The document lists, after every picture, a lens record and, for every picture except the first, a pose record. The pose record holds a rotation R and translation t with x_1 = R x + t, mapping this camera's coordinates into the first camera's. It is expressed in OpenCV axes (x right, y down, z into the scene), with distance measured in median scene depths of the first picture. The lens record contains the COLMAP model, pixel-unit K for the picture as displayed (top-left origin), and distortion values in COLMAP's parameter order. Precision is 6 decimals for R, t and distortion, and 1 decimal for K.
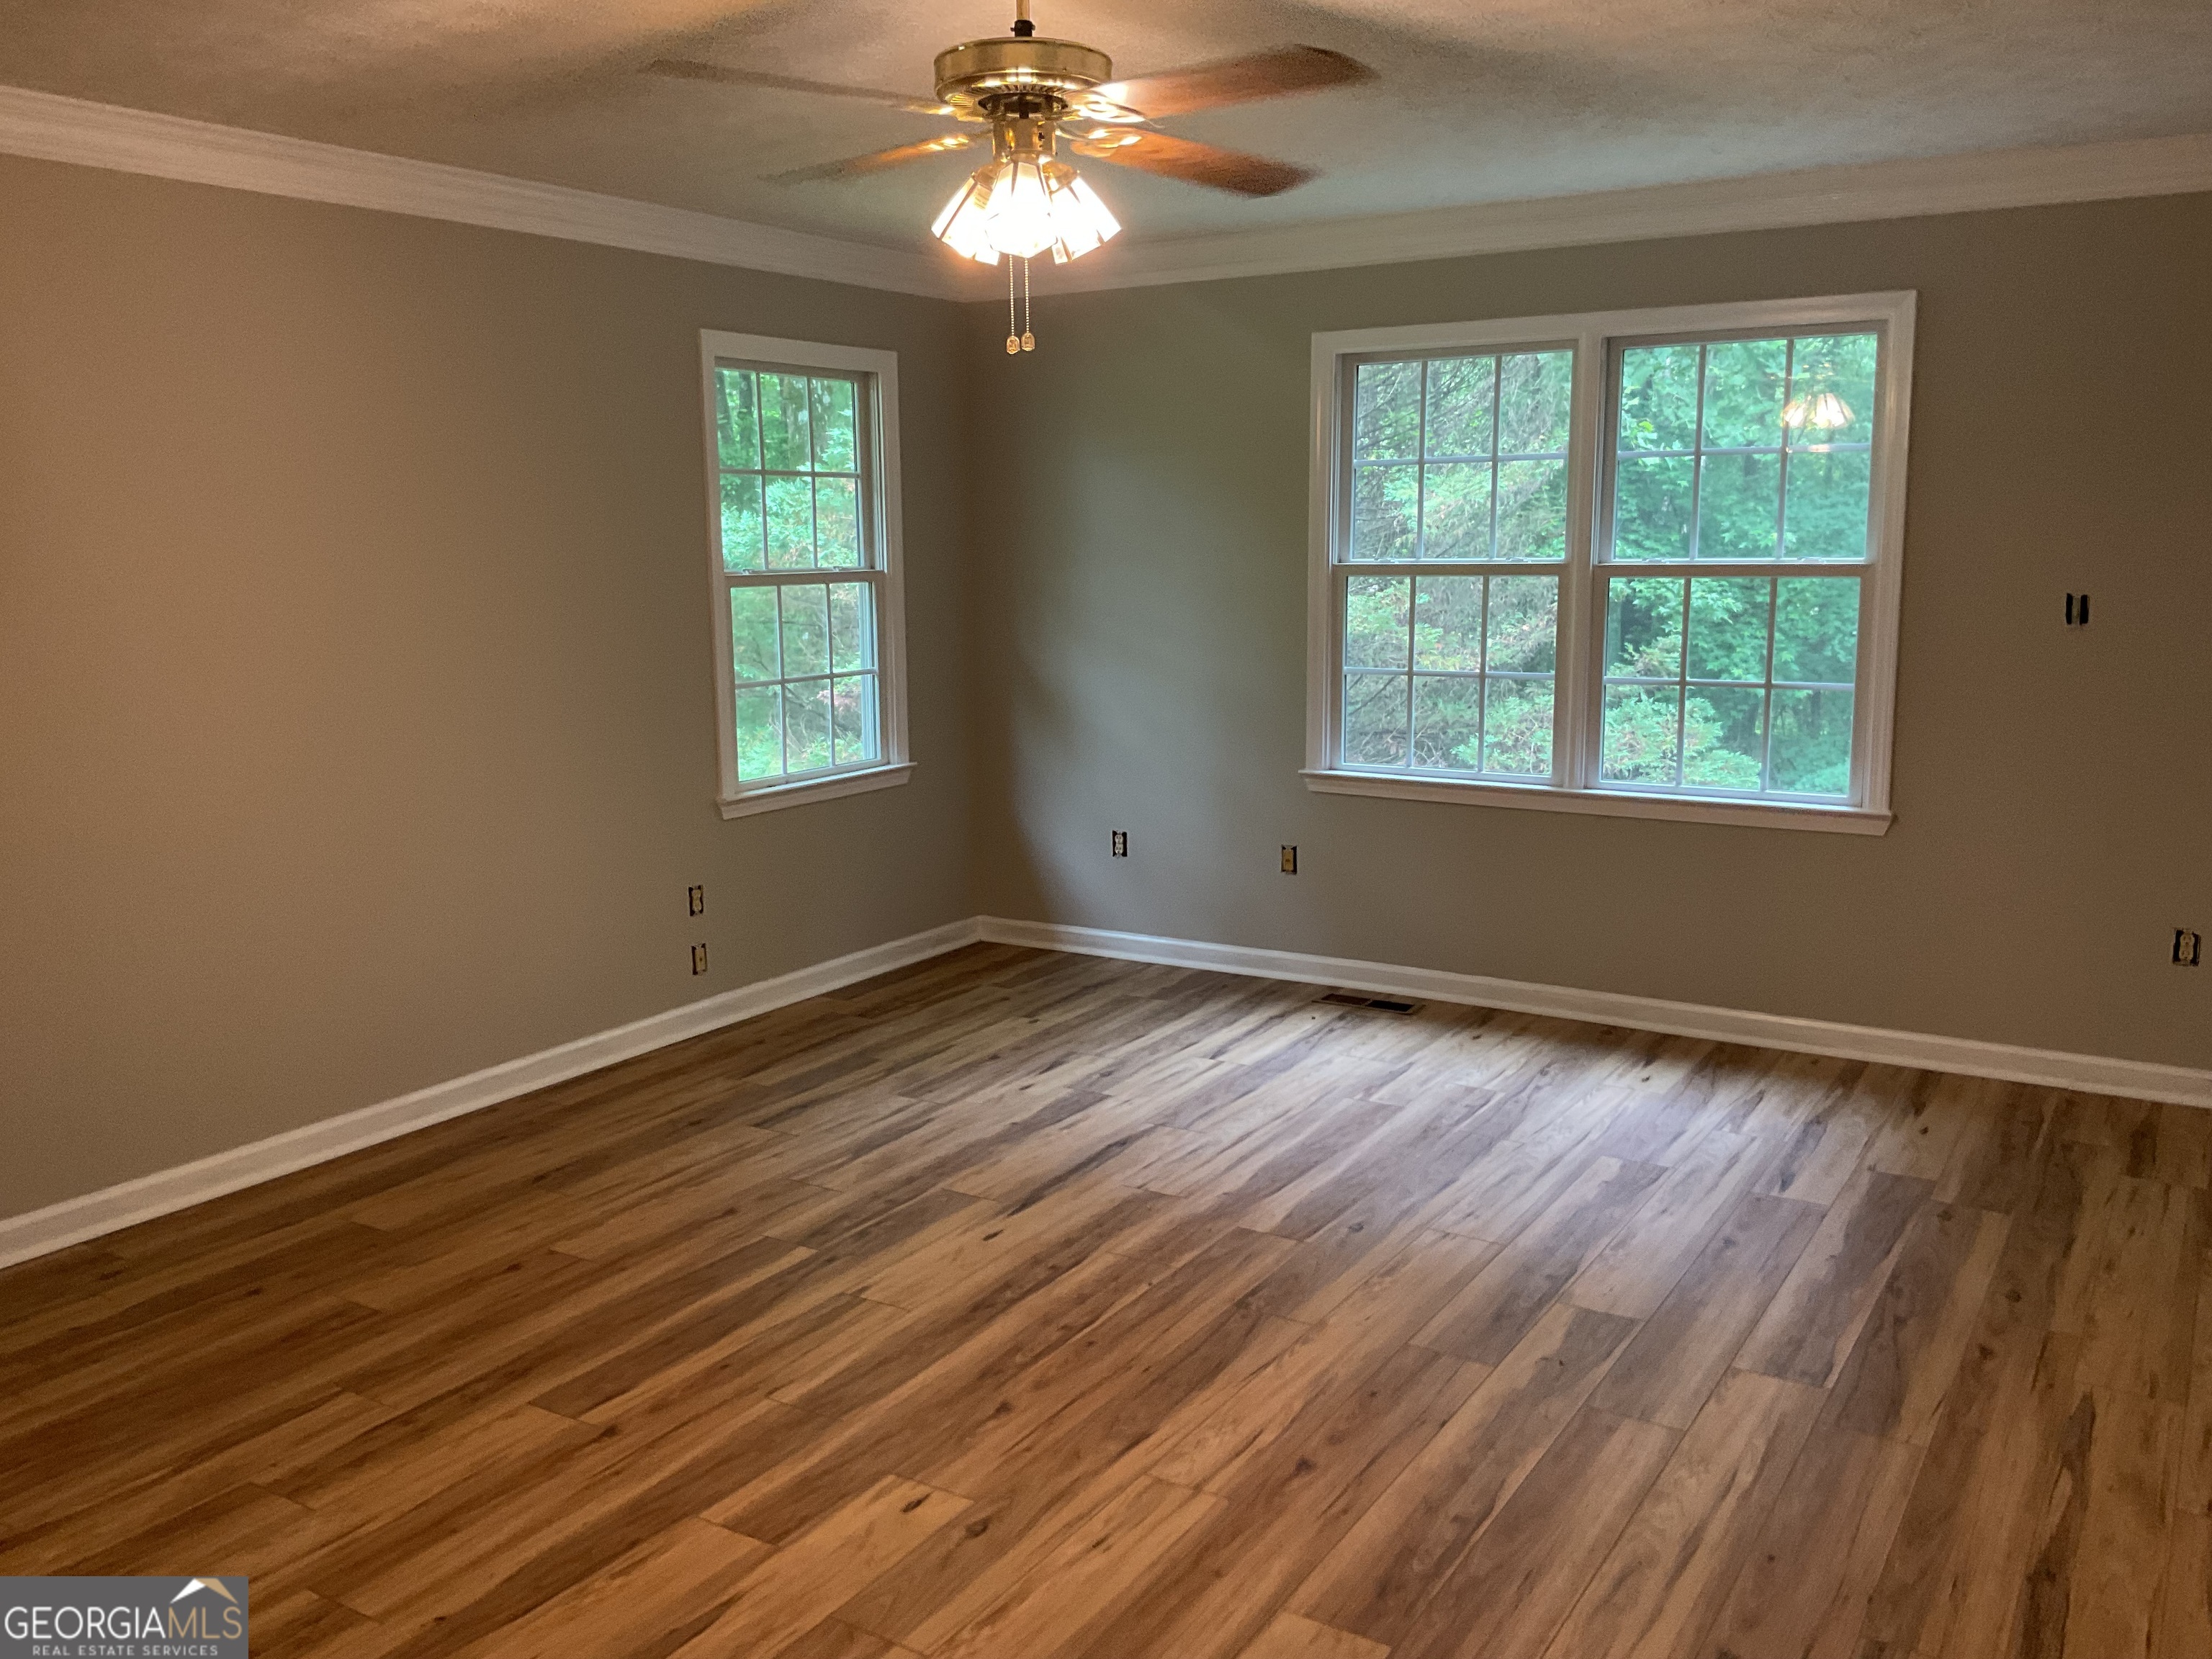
lens RADIAL K [[1835.2, 0, 1111.3], [0, 1835.2, 816.7], [0, 0, 1]] dist [0.069590, -0.135844]
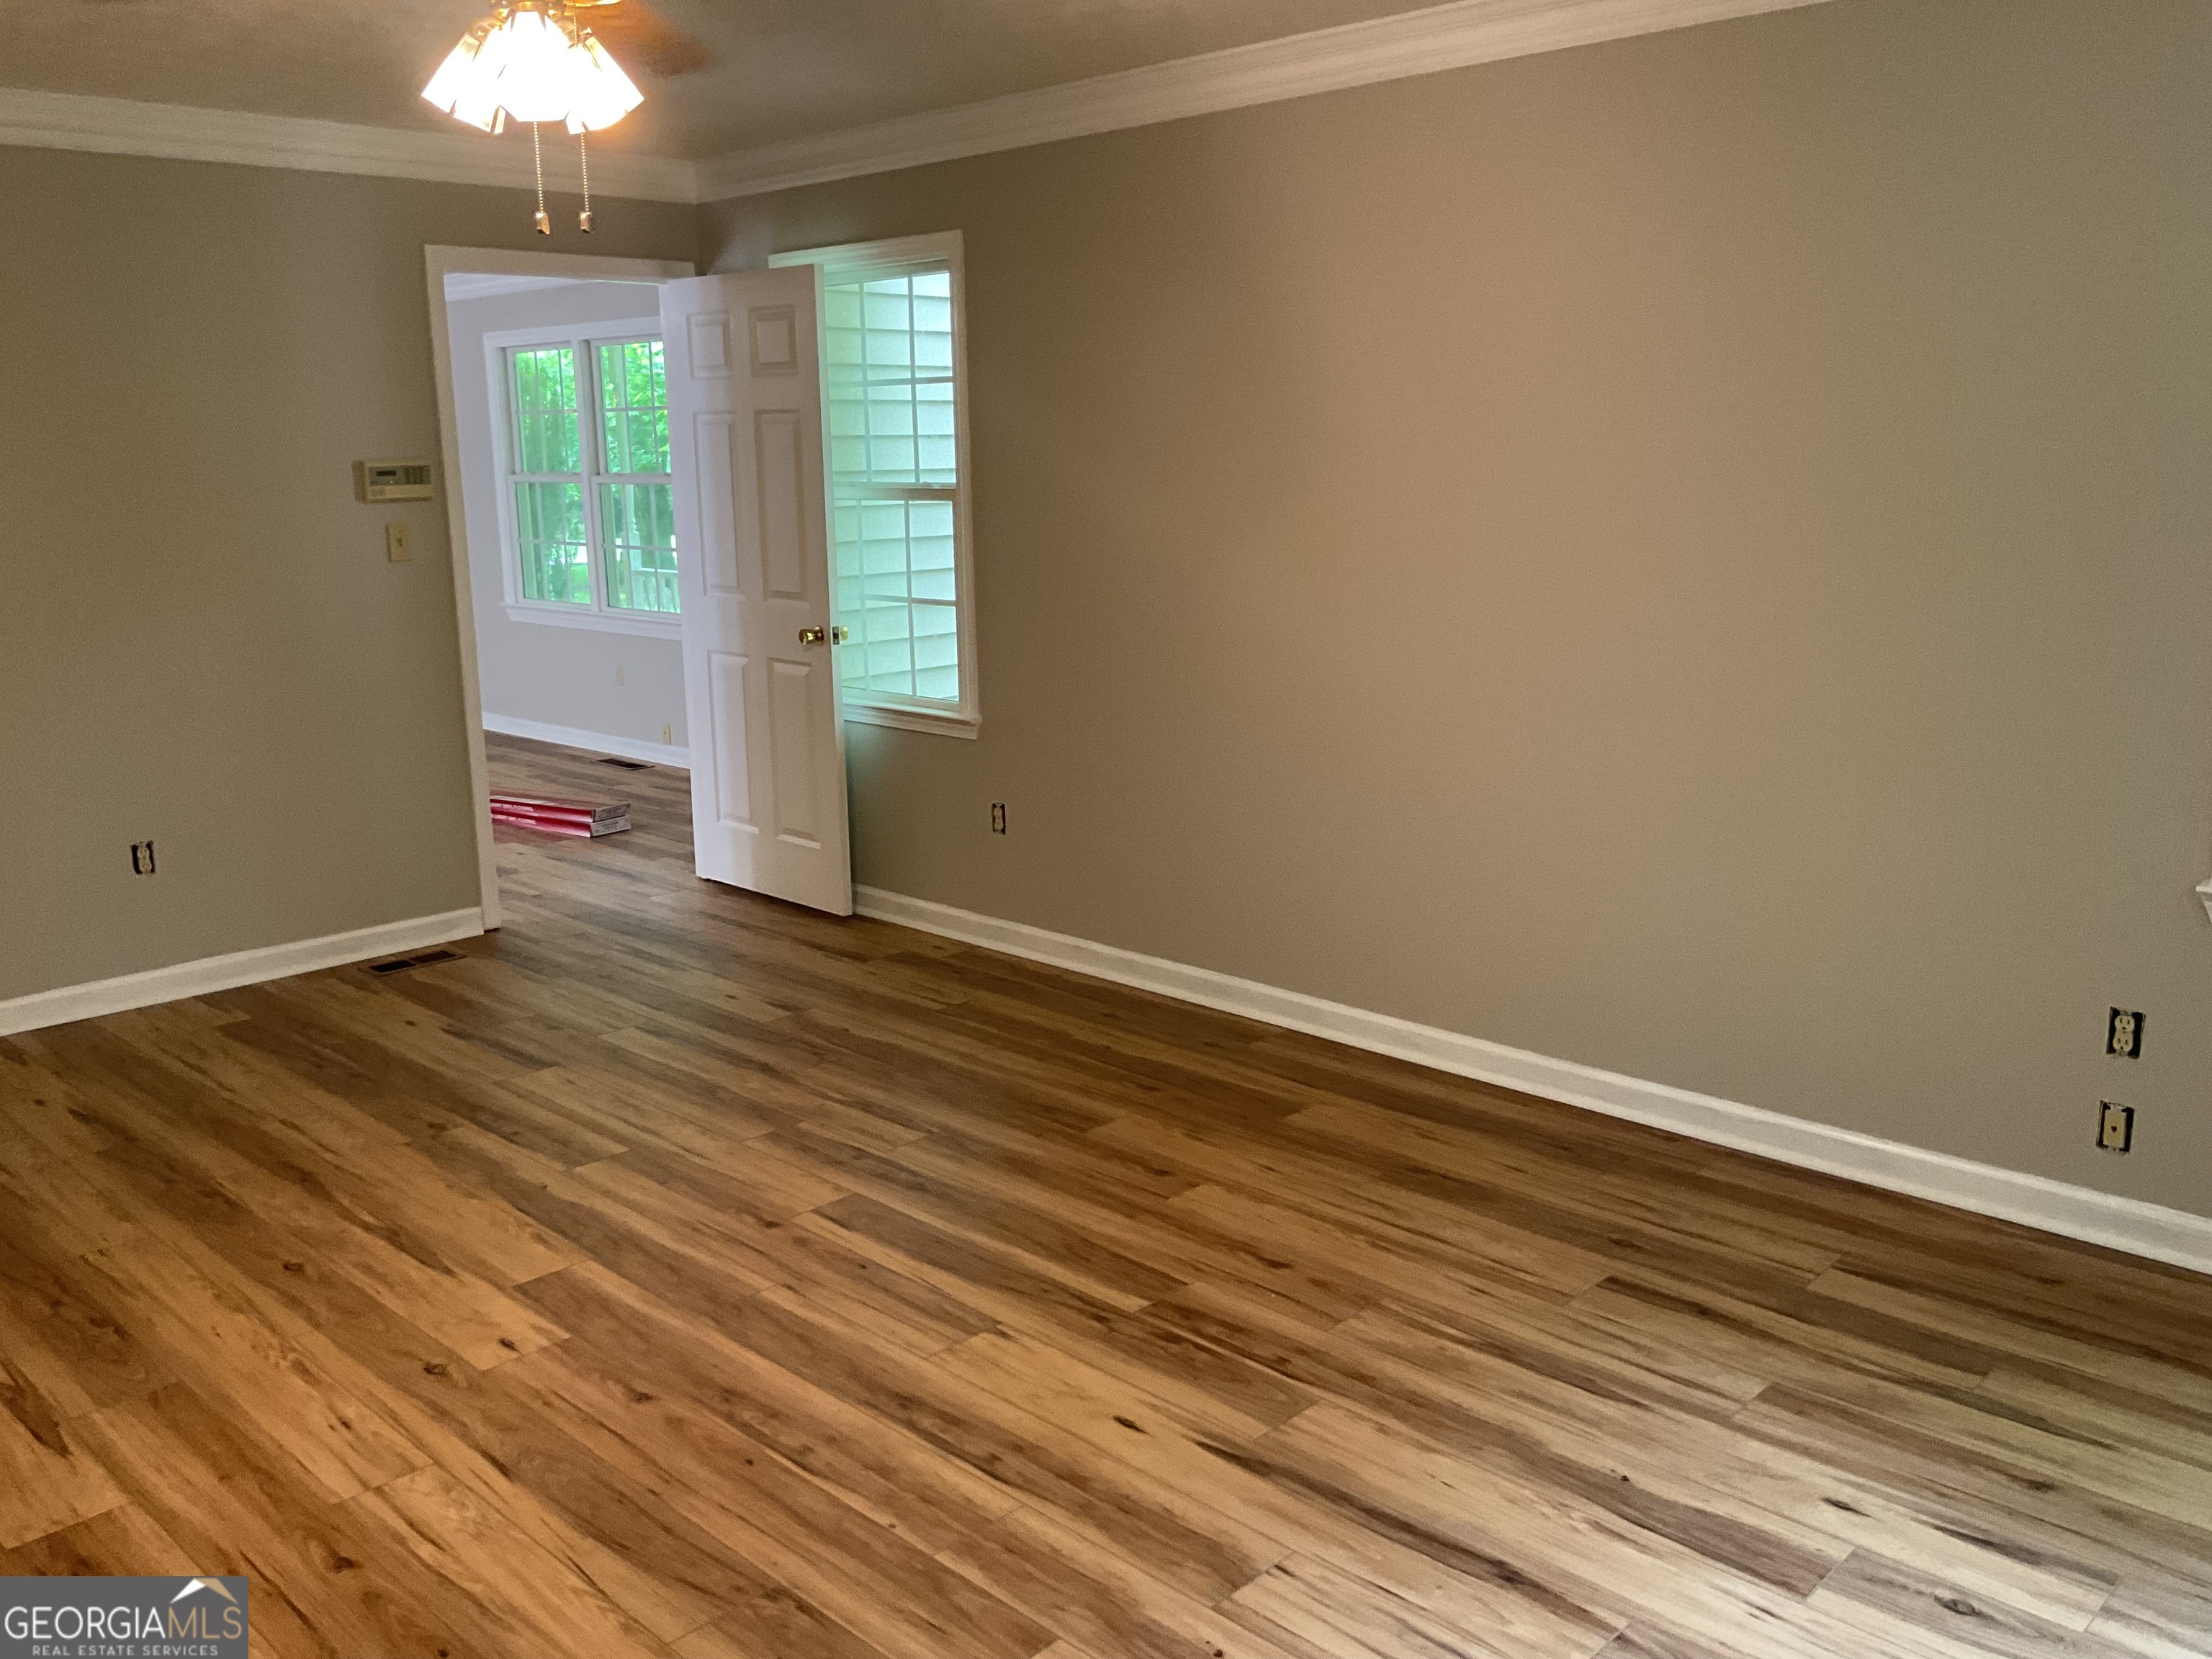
lens RADIAL K [[1835.2, 0, 1097.8], [0, 1835.2, 812.7], [0, 0, 1]] dist [0.069590, -0.135844]
pose [[-0.222779, 0.209167, -0.952165, 0.532166], [-0.134284, 0.960817, 0.242486, -0.162978], [0.965576, 0.181881, -0.185962, 0.995660]]
